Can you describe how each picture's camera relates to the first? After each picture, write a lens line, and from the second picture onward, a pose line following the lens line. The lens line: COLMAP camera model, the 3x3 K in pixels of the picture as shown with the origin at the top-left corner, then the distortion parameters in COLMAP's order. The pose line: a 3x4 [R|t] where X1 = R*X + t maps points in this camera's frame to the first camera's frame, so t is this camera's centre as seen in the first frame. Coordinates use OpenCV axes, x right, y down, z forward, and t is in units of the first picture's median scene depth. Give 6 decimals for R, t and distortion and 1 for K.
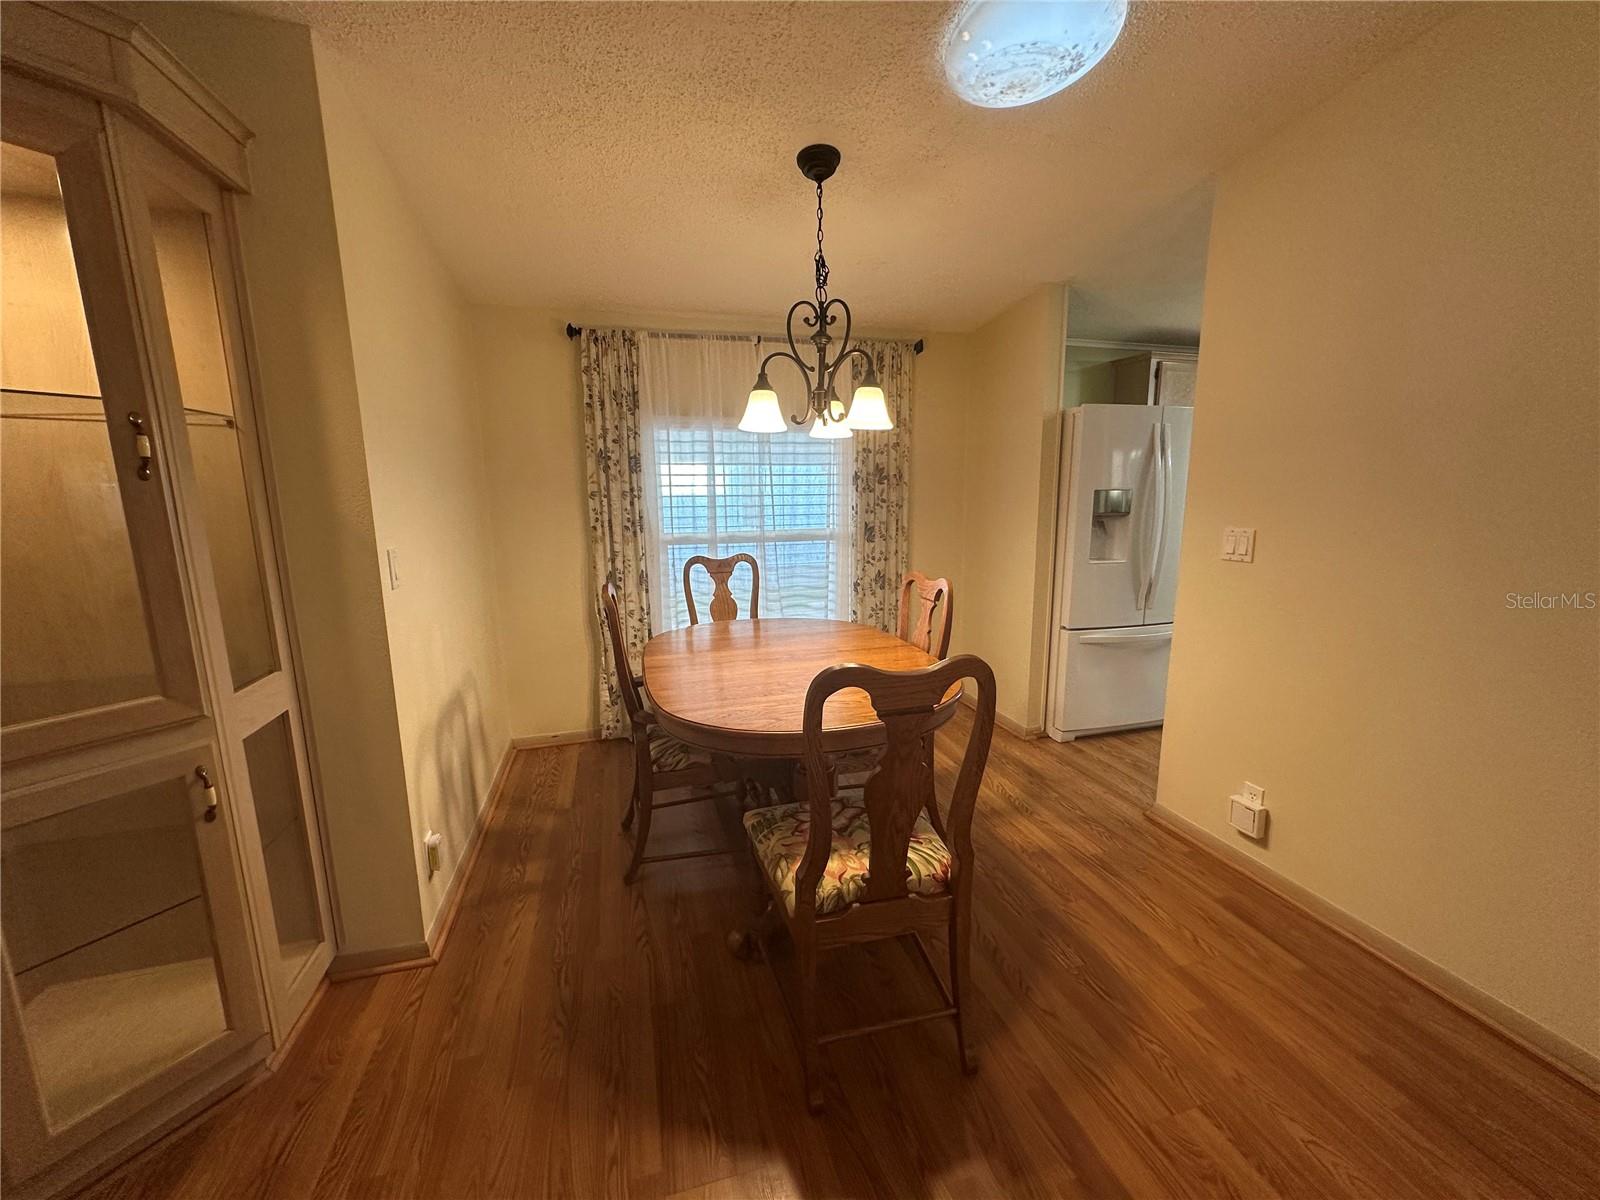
lens RADIAL K [[637.9, 0, 790.8], [0, 637.9, 595.8], [0, 0, 1]] dist [0.000733, 0.000099]
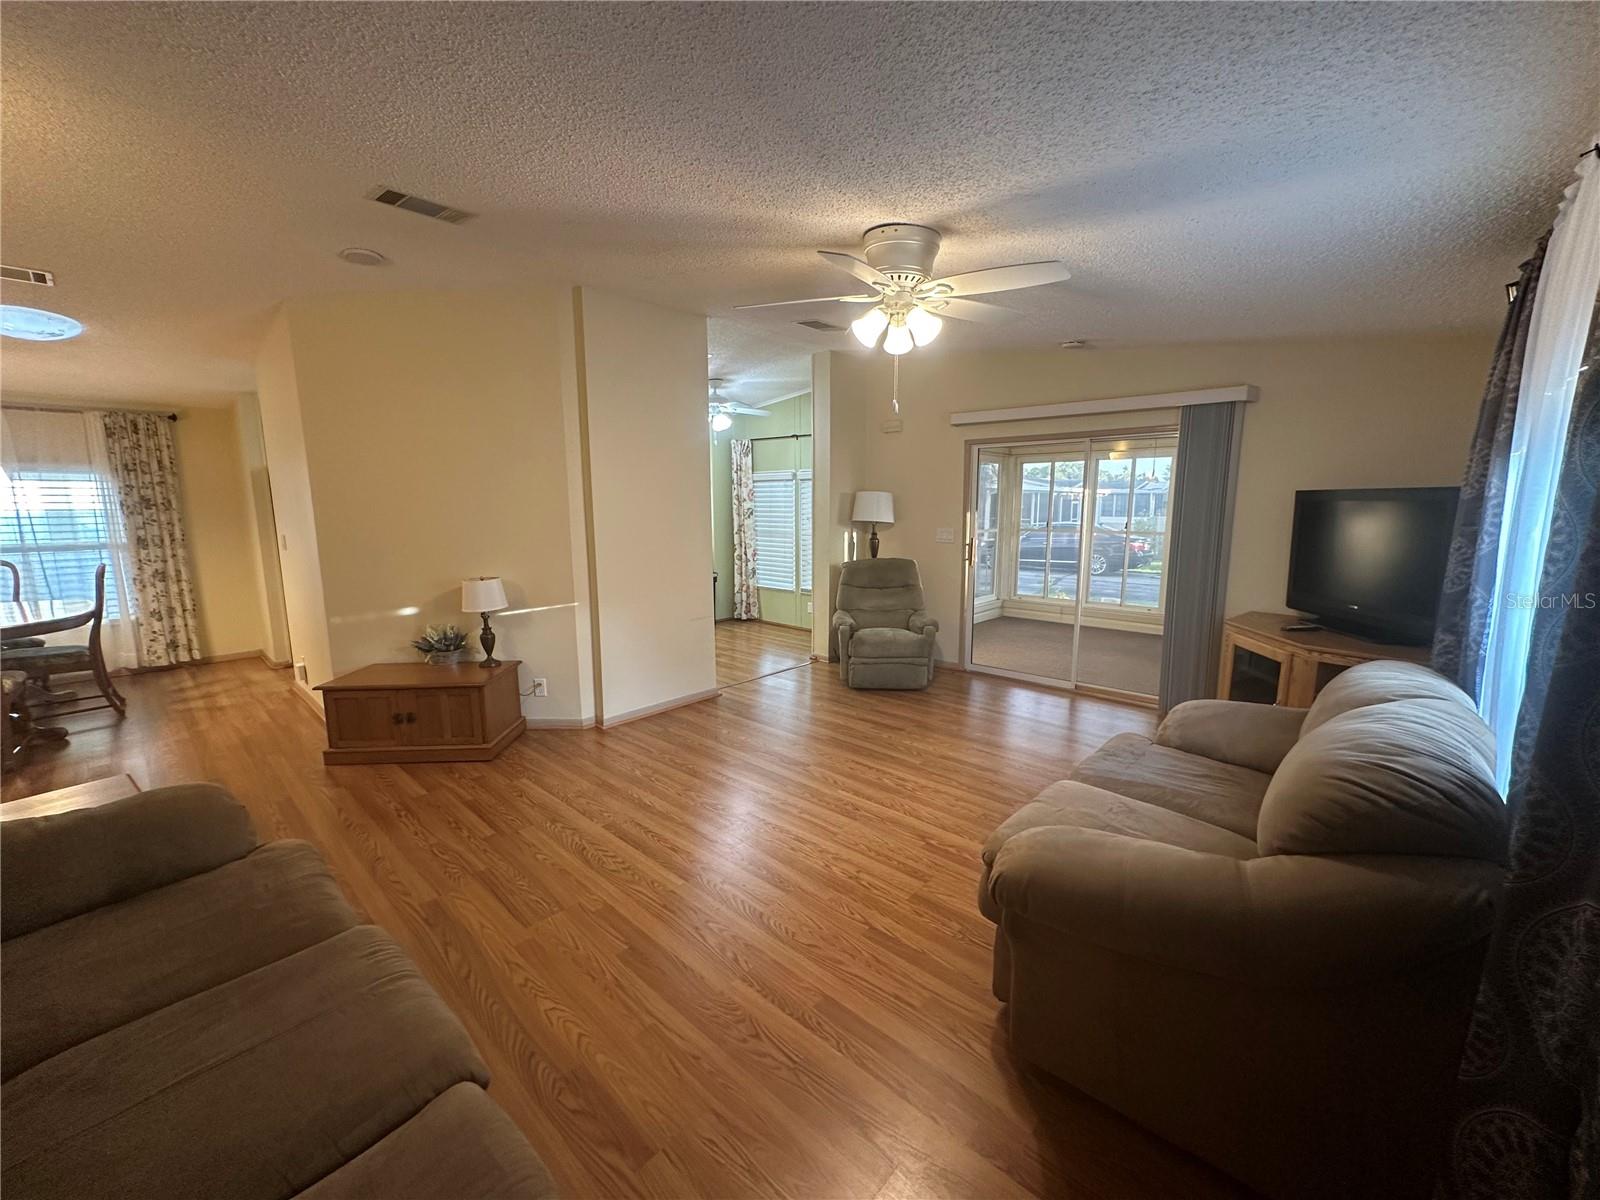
lens RADIAL K [[637.9, 0, 804.6], [0, 637.9, 600.9], [0, 0, 1]] dist [0.000733, 0.000099]
pose [[0.857030, -0.074718, 0.509821, 0.665192], [0.081423, 0.996637, 0.009188, 0.141100], [-0.508793, 0.033636, 0.860232, -1.006754]]
